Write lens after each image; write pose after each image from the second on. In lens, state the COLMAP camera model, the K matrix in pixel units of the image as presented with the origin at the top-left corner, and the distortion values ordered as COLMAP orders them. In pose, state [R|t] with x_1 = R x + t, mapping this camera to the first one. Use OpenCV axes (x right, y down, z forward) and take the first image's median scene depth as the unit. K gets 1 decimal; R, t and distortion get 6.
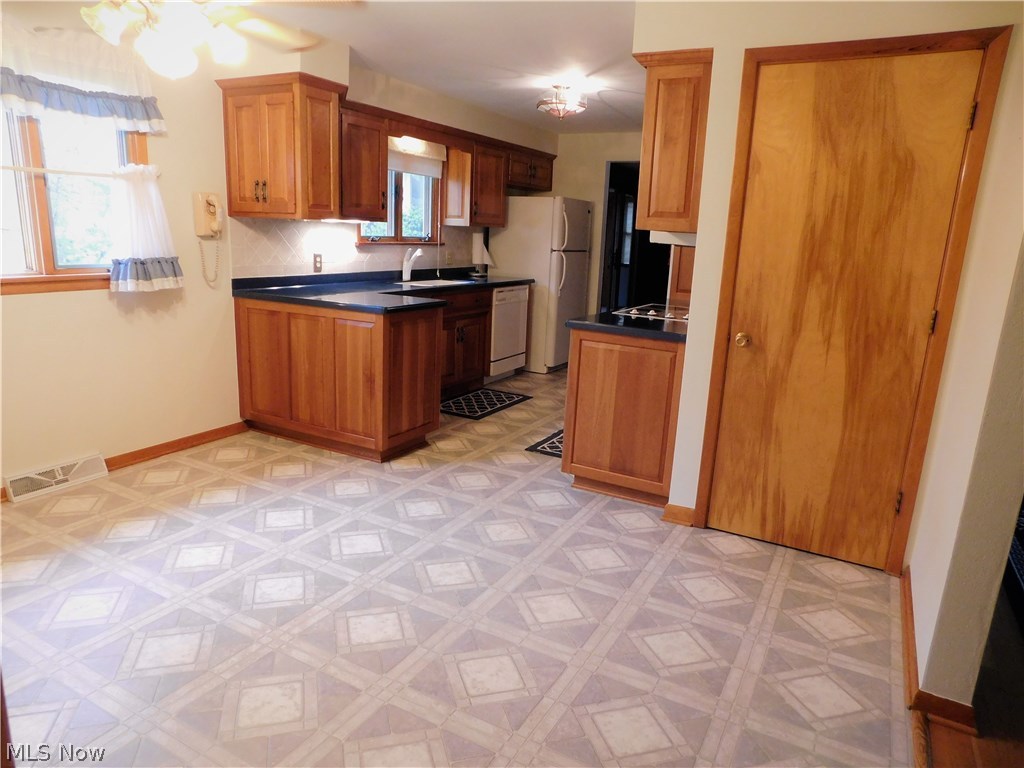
lens RADIAL K [[678.0, 0, 512.0], [0, 678.0, 384.0], [0, 0, 1]] dist [-0.067068, 0.044801]
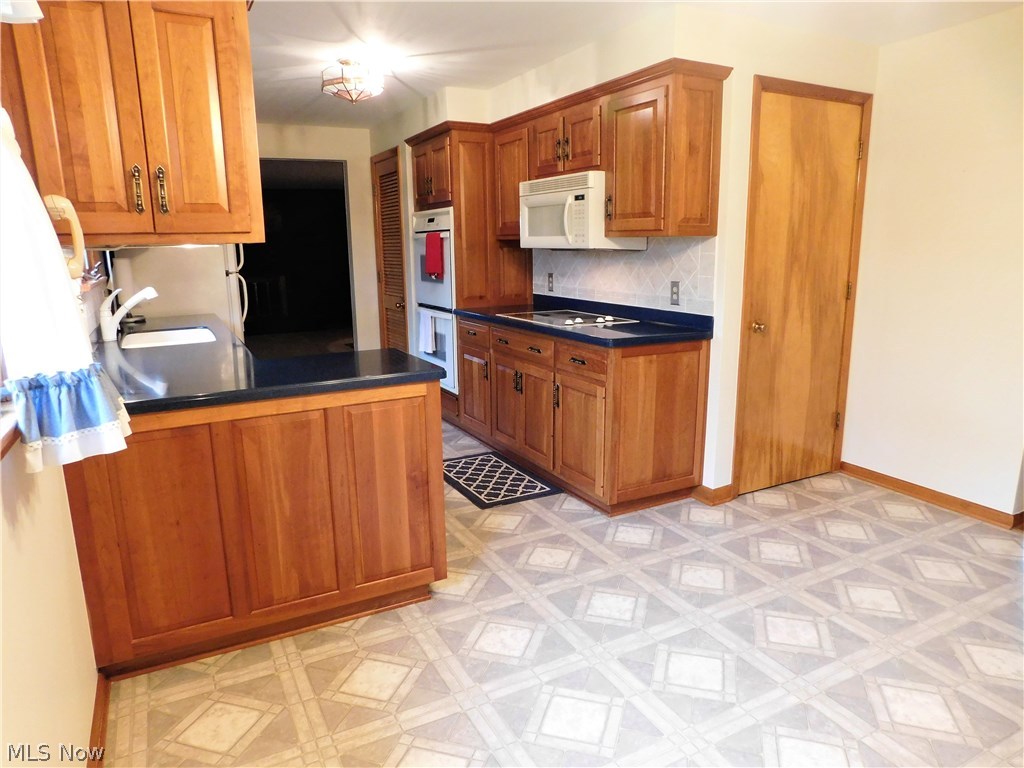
lens RADIAL K [[673.4, 0, 512.0], [0, 673.4, 384.0], [0, 0, 1]] dist [-0.085896, 0.070658]
pose [[0.546851, -0.220260, 0.807737, -0.624624], [0.219220, 0.968784, 0.115760, -0.145625], [-0.808020, 0.113768, 0.578066, 0.513773]]
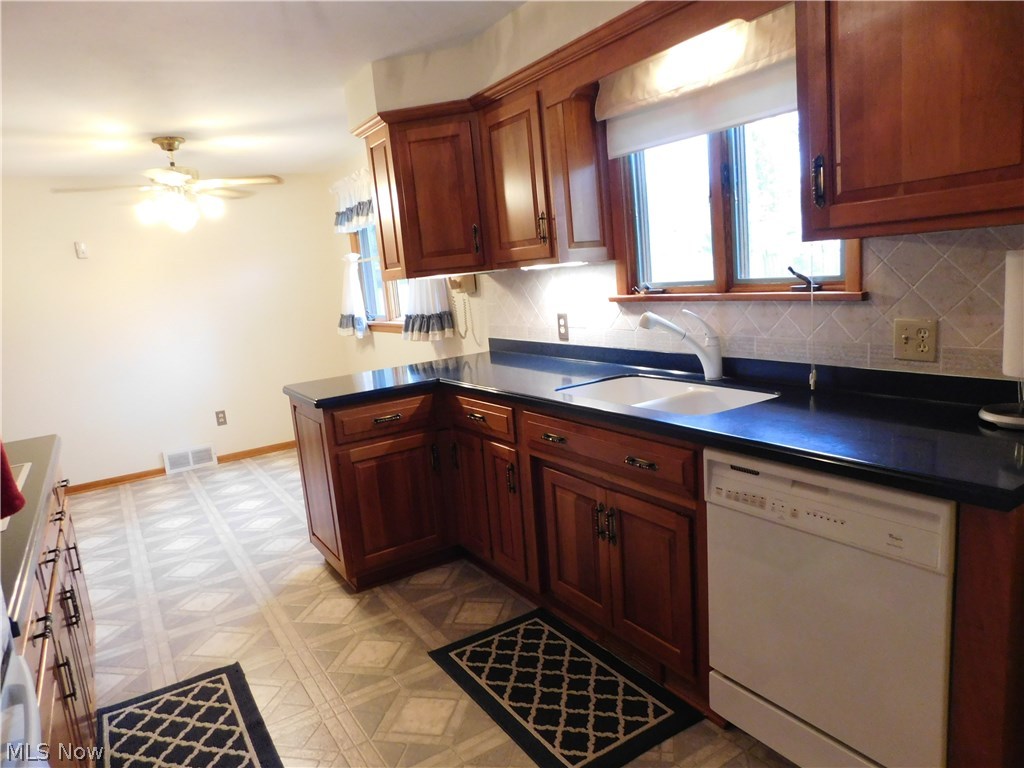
lens RADIAL K [[678.0, 0, 512.0], [0, 678.0, 384.0], [0, 0, 1]] dist [-0.067068, 0.044801]
pose [[-0.483851, 0.146420, -0.862815, 0.398655], [-0.126549, 0.963837, 0.234529, -0.330698], [0.865953, 0.222665, -0.447824, 1.512869]]
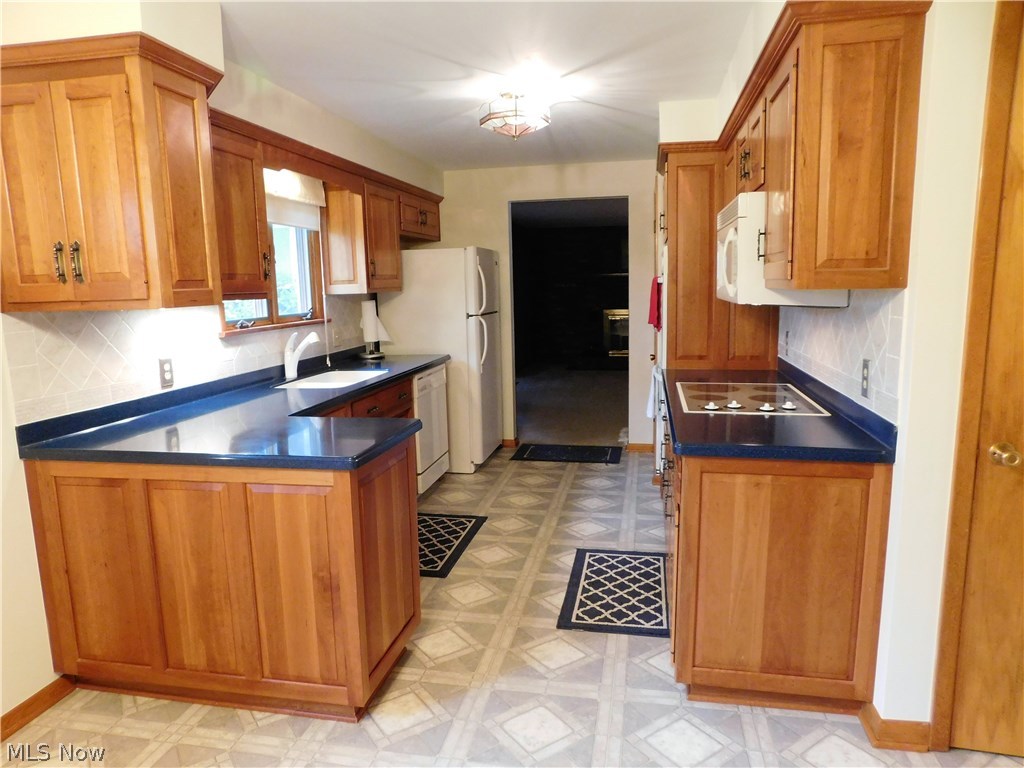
lens RADIAL K [[677.5, 0, 508.1], [0, 677.5, 387.0], [0, 0, 1]] dist [-0.061909, 0.047919]
pose [[0.953172, -0.109711, 0.281827, -0.195896], [0.128011, 0.990644, -0.047307, -0.116847], [-0.274000, 0.081169, 0.958298, 0.394334]]
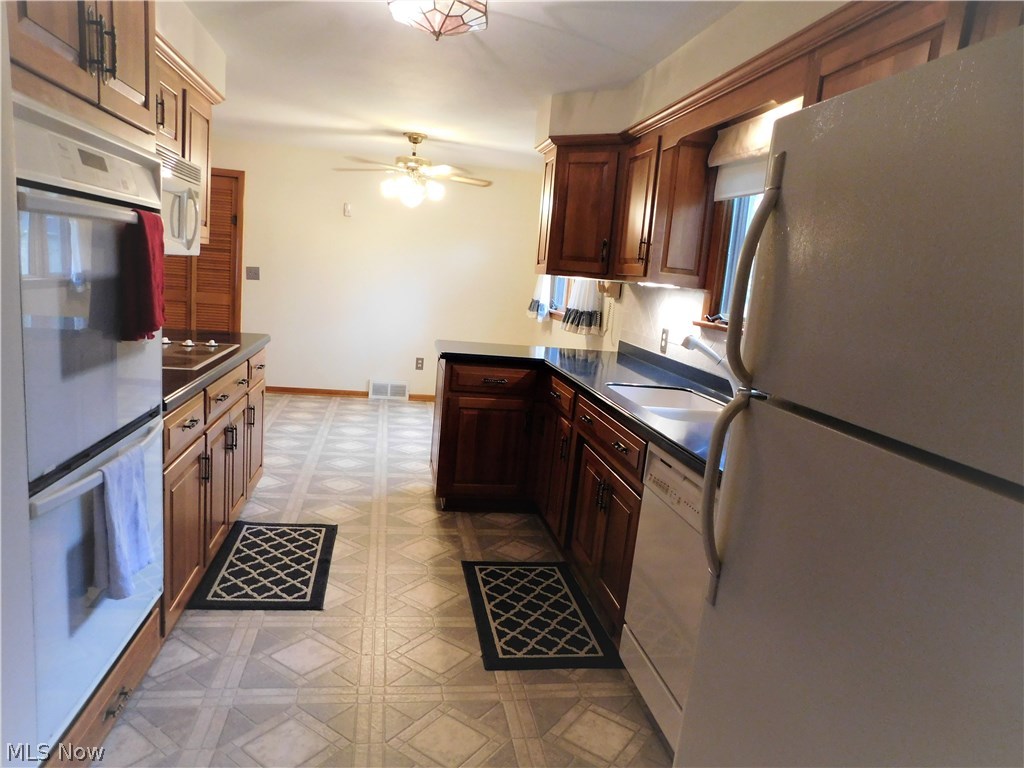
lens RADIAL K [[678.0, 0, 512.0], [0, 678.0, 384.0], [0, 0, 1]] dist [-0.067068, 0.044801]
pose [[-0.770741, -0.007788, -0.637101, 0.400036], [-0.257673, 0.918317, 0.300497, -0.381847], [0.582721, 0.395769, -0.709791, 1.739475]]
